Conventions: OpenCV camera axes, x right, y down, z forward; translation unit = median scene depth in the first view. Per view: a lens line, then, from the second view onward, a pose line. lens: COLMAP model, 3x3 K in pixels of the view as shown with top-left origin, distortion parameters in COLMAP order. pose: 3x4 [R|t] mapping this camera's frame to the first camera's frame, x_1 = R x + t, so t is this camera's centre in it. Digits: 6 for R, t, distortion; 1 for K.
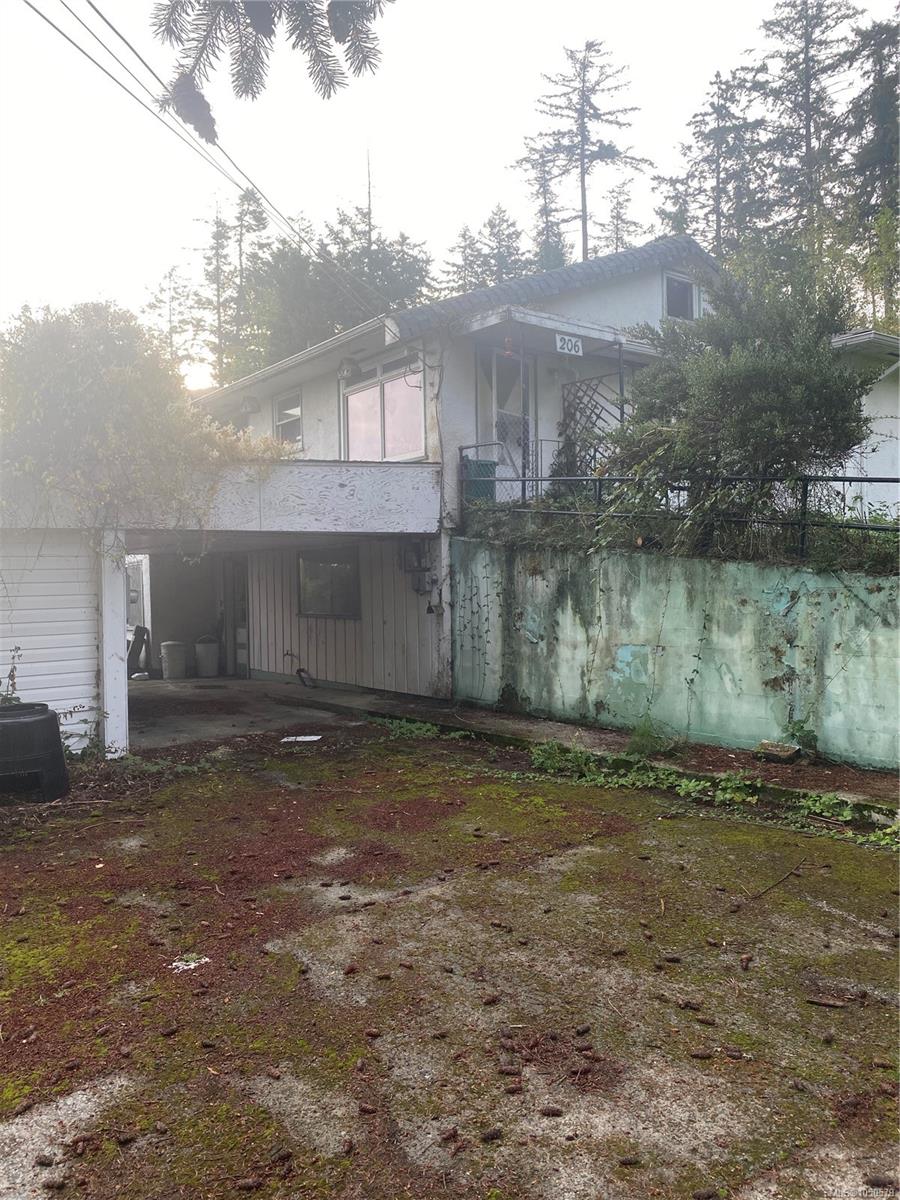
lens RADIAL K [[894.6, 0, 464.3], [0, 894.6, 582.8], [0, 0, 1]] dist [0.063263, -0.088795]
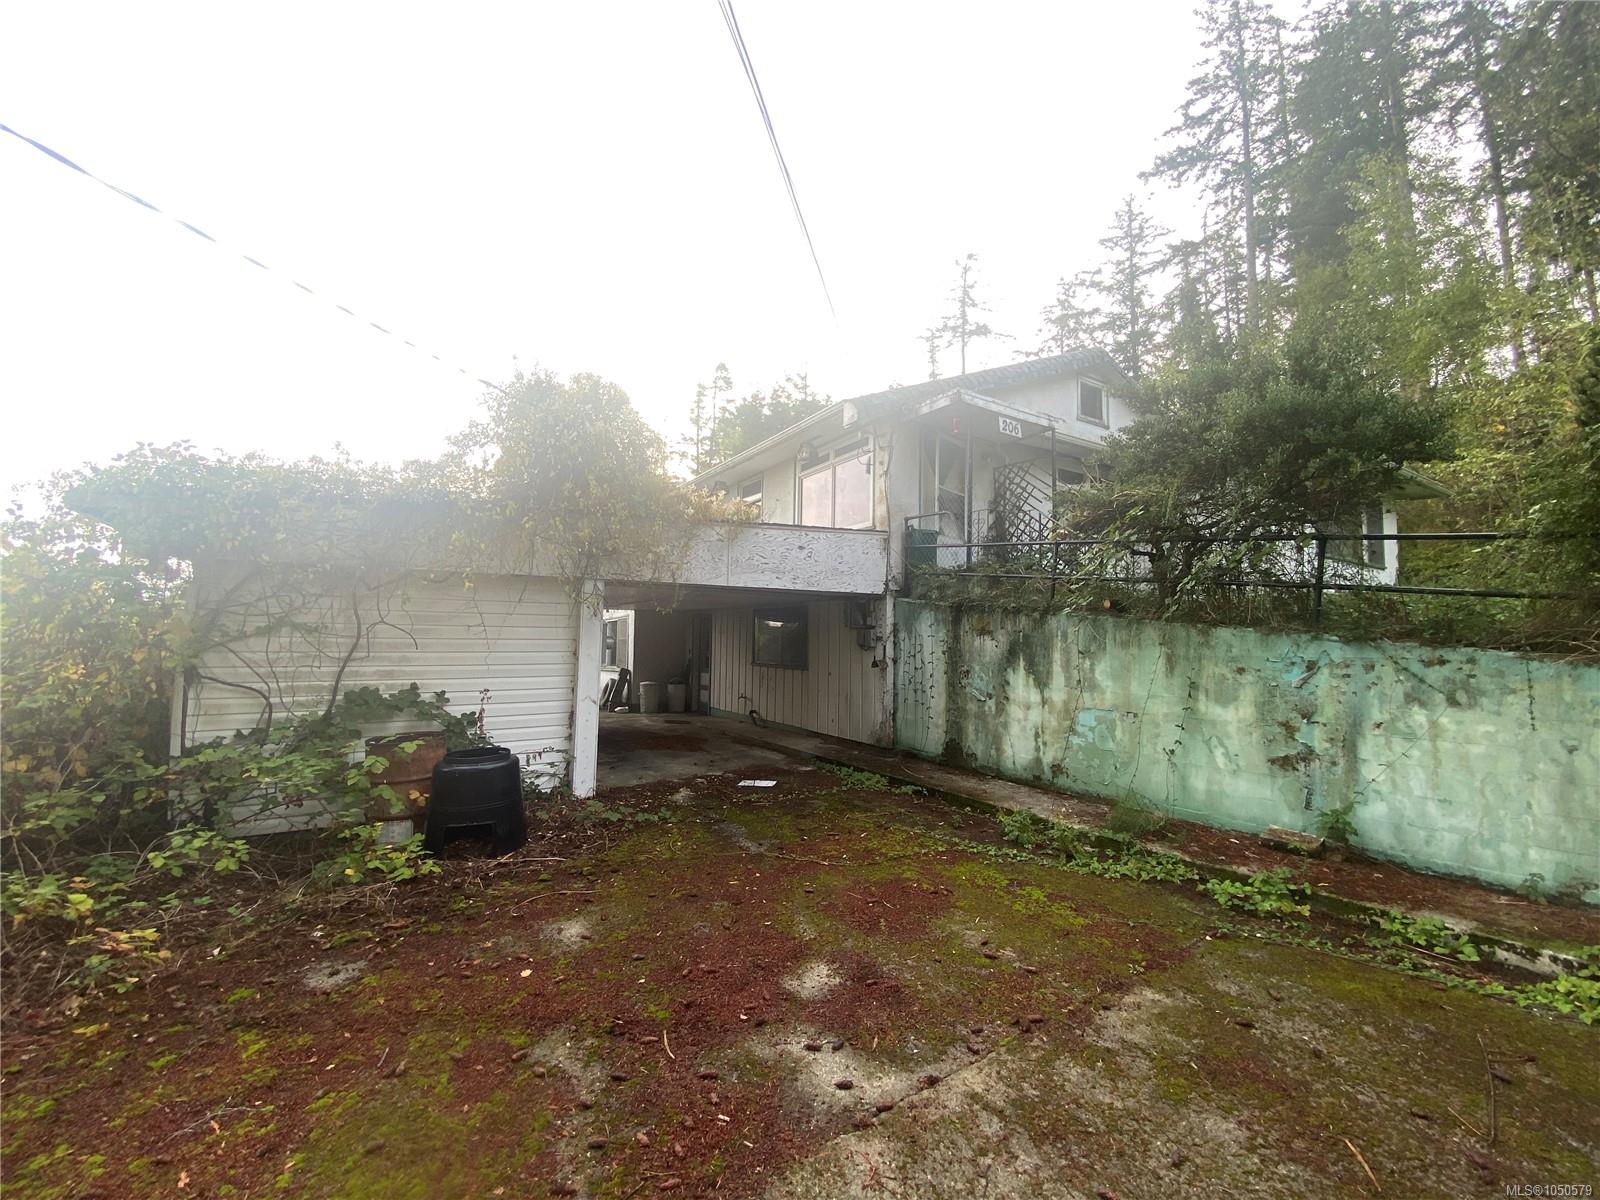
lens RADIAL K [[639.8, 0, 806.5], [0, 639.8, 599.1], [0, 0, 1]] dist [0.033458, -0.029739]
pose [[0.995859, 0.028139, -0.086449, -0.060883], [-0.033910, 0.997241, -0.066036, 0.005457], [0.084352, 0.068695, 0.994065, 0.226708]]
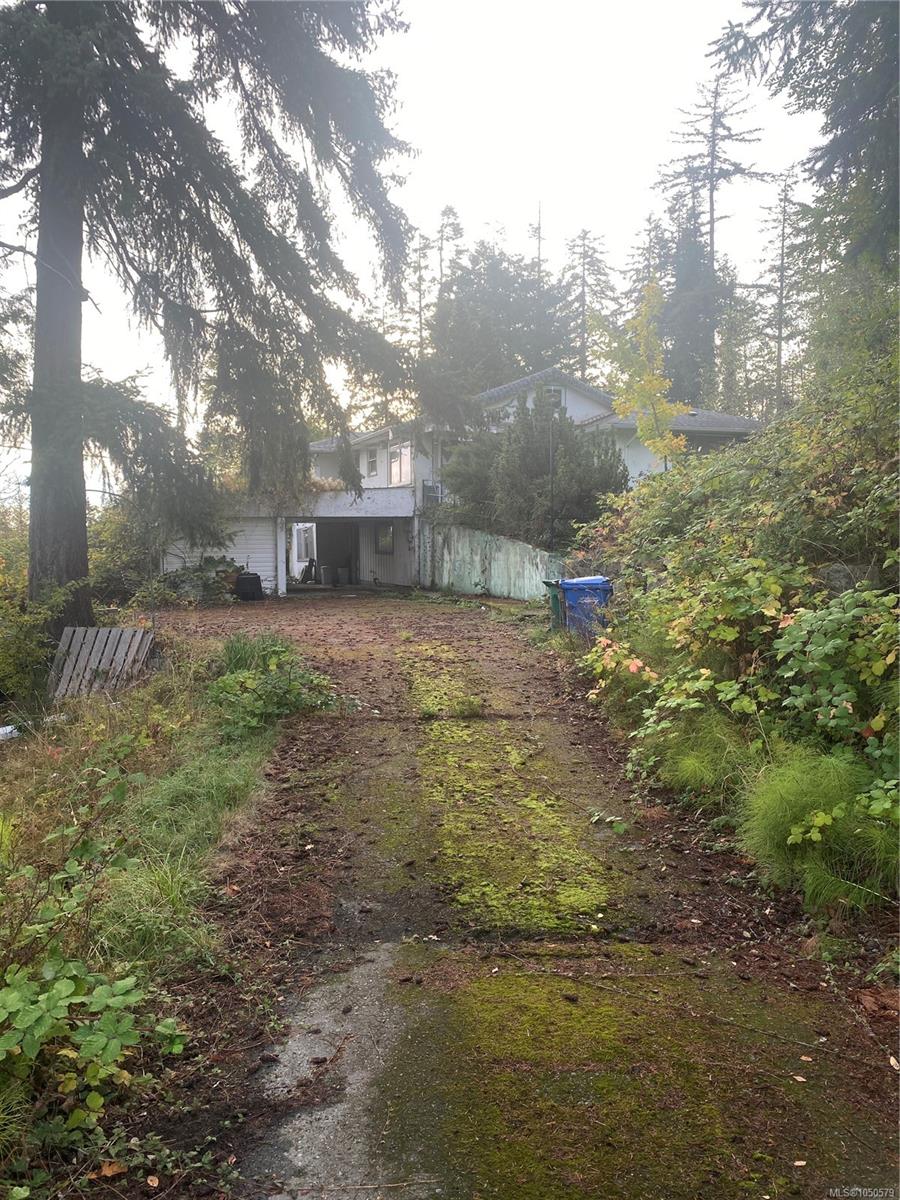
lens RADIAL K [[902.6, 0, 450.0], [0, 902.6, 600.0], [0, 0, 1]] dist [0.008566, -0.002089]
pose [[0.964269, 0.031280, -0.263073, 0.754354], [-0.014668, 0.997786, 0.064874, 0.008414], [0.264520, -0.058697, 0.962592, -1.382643]]
